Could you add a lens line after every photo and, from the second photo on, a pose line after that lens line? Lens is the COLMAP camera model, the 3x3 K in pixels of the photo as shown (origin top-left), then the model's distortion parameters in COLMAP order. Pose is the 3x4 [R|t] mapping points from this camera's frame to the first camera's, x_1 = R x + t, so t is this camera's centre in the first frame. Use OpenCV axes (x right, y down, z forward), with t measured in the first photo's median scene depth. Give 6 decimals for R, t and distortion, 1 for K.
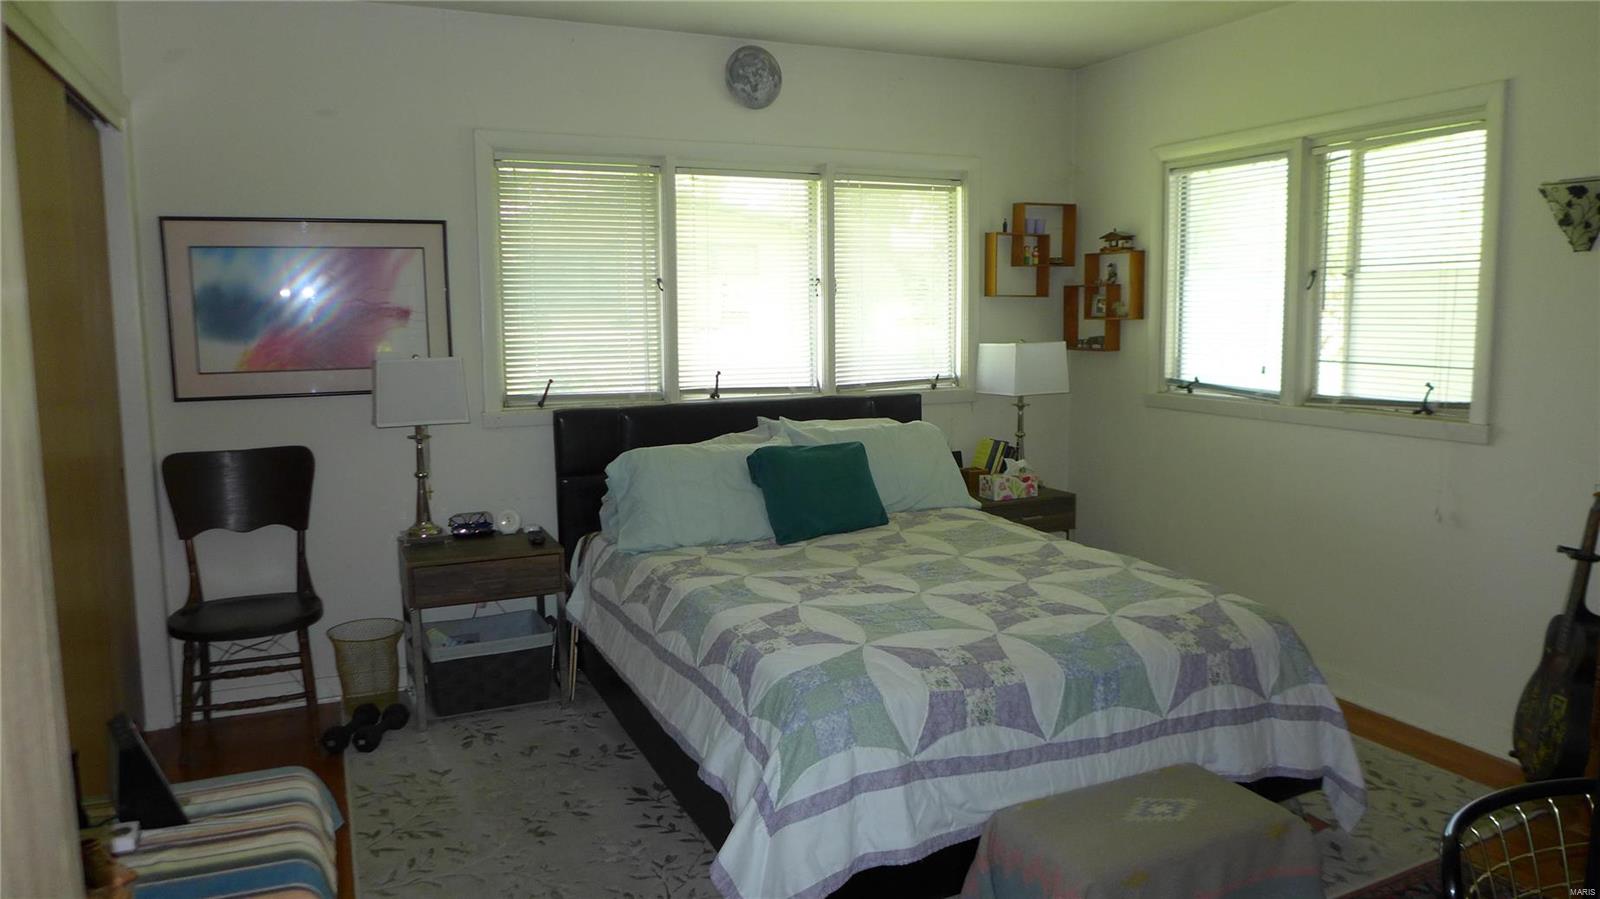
lens RADIAL K [[1071.5, 0, 796.3], [0, 1071.5, 433.6], [0, 0, 1]] dist [-0.003820, -0.001585]
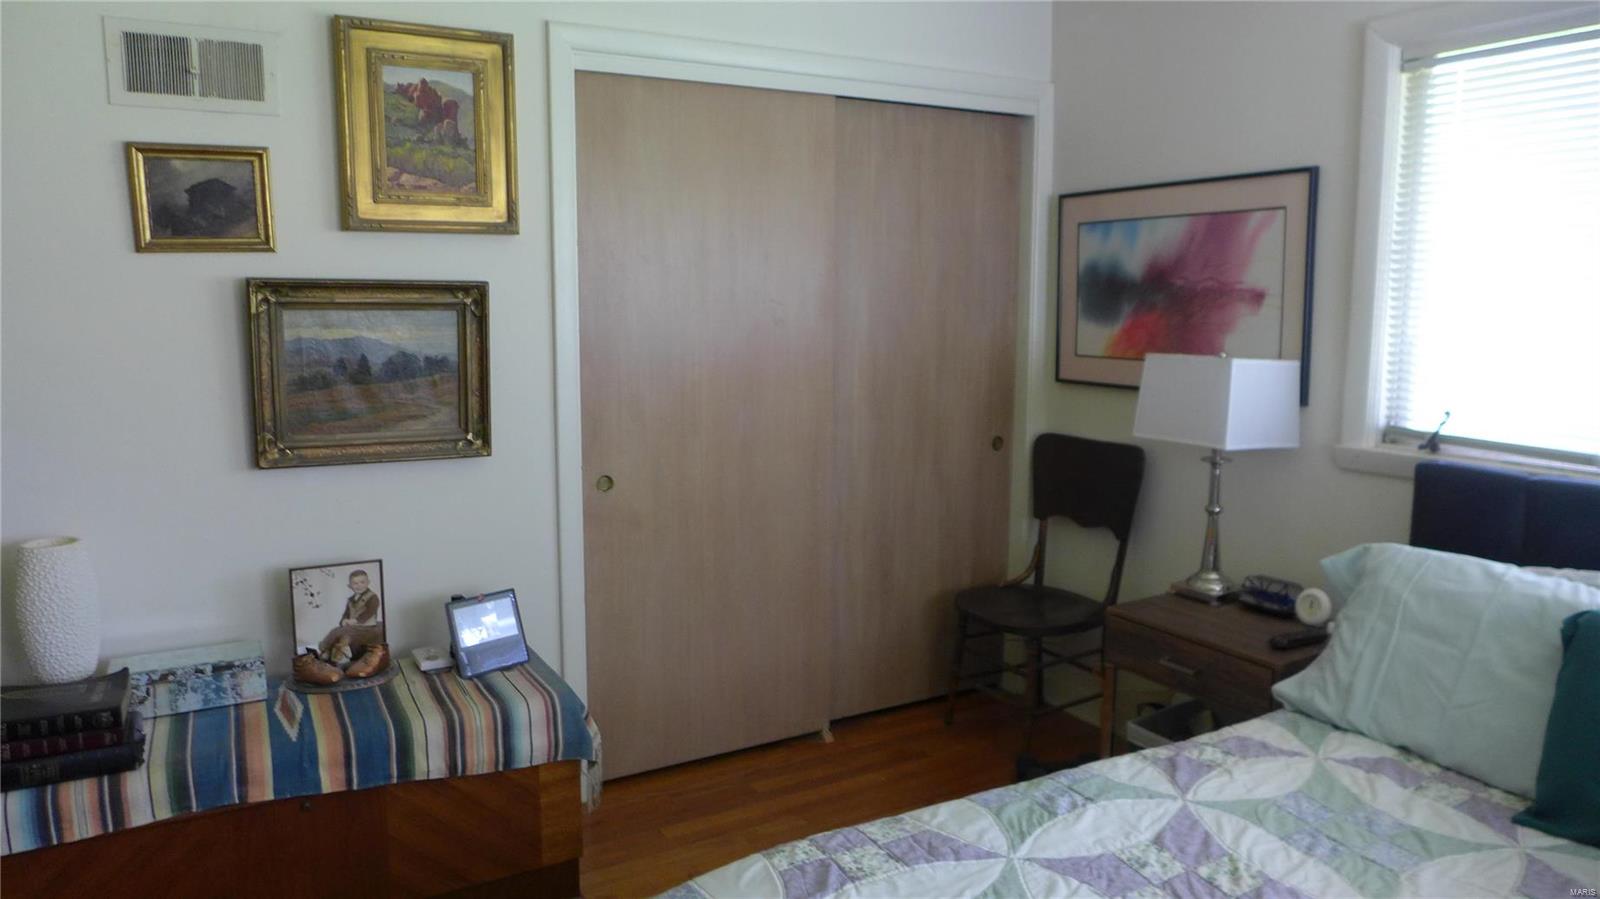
lens RADIAL K [[1071.5, 0, 796.3], [0, 1071.5, 433.6], [0, 0, 1]] dist [-0.003820, -0.001585]
pose [[0.085288, 0.143910, -0.985909, 0.370176], [-0.115000, 0.984323, 0.133731, -0.083998], [0.989697, 0.101974, 0.100500, 0.638155]]
